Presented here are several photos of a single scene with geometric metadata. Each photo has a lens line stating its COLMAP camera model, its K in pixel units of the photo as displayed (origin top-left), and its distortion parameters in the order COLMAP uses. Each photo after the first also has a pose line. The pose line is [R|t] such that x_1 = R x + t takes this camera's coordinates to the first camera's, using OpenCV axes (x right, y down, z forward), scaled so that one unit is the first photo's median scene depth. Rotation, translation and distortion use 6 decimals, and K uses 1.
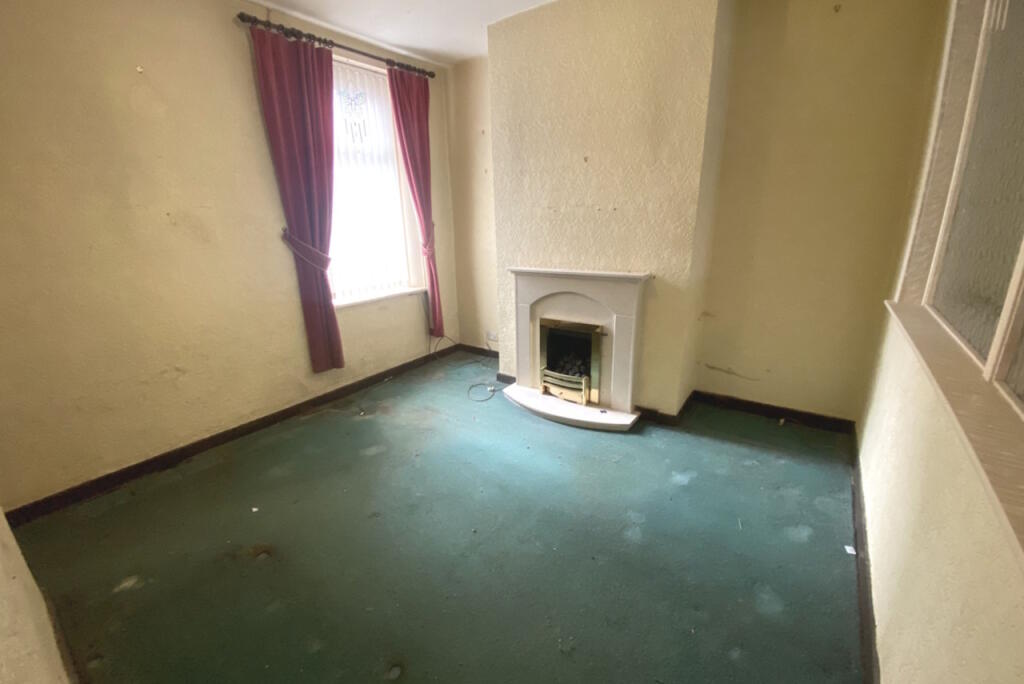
lens RADIAL K [[424.8, 0, 499.7], [0, 424.8, 341.2], [0, 0, 1]] dist [0.071044, -0.047357]
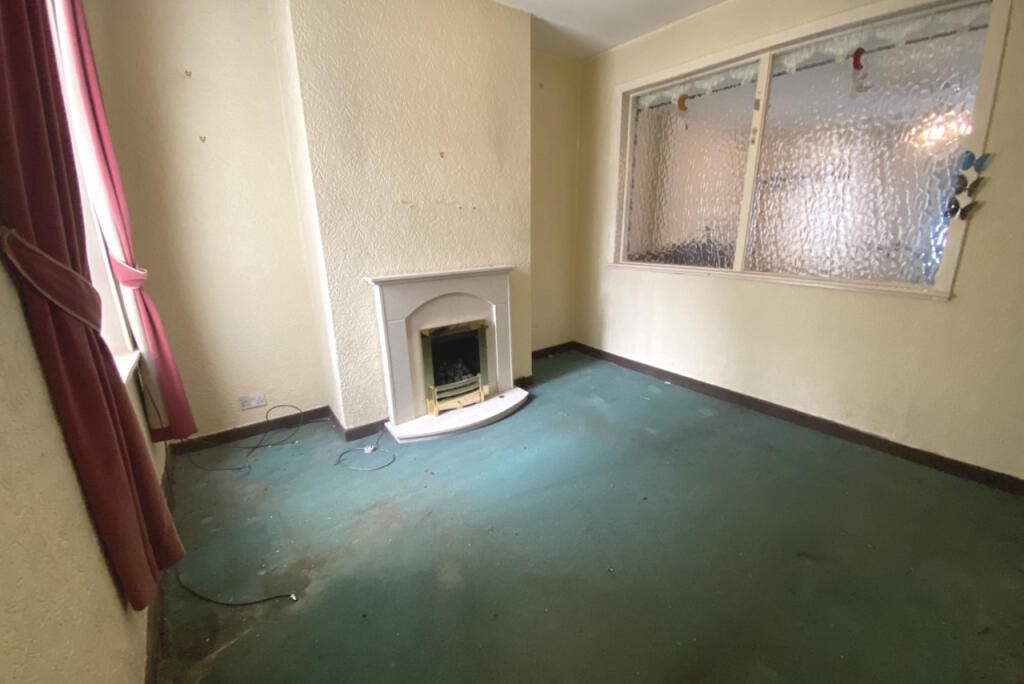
lens RADIAL K [[448.3, 0, 512.0], [0, 448.3, 342.0], [0, 0, 1]] dist [0.081353, -0.058448]
pose [[0.239213, -0.228803, 0.943624, -0.752739], [0.277828, 0.947335, 0.159272, -0.132145], [-0.930370, 0.224065, 0.290183, 0.599844]]
